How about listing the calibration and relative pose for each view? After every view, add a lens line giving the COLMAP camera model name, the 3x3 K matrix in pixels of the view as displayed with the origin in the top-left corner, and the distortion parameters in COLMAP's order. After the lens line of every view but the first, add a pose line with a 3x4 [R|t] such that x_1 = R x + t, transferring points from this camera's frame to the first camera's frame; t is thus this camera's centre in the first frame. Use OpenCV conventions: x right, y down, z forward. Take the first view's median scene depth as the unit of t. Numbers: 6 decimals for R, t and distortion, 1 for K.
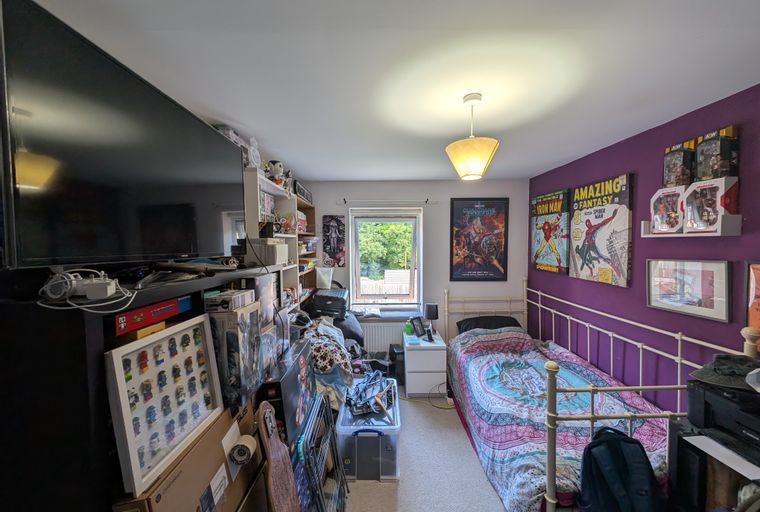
lens RADIAL K [[288.6, 0, 380.3], [0, 288.6, 254.9], [0, 0, 1]] dist [-0.003754, -0.000152]
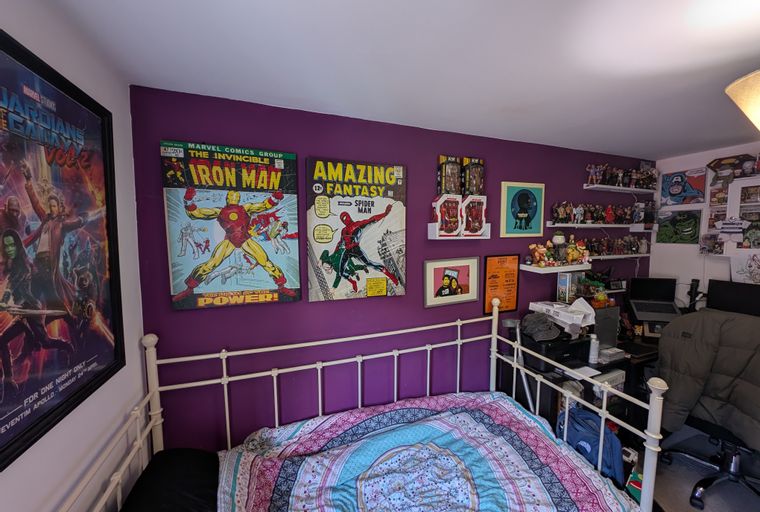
lens RADIAL K [[288.6, 0, 383.4], [0, 288.6, 257.1], [0, 0, 1]] dist [-0.003754, -0.000152]
pose [[-0.354062, -0.058997, 0.933359, 0.036151], [0.047006, 0.995624, 0.080764, -0.067978], [-0.934040, 0.072469, -0.349739, 1.157926]]
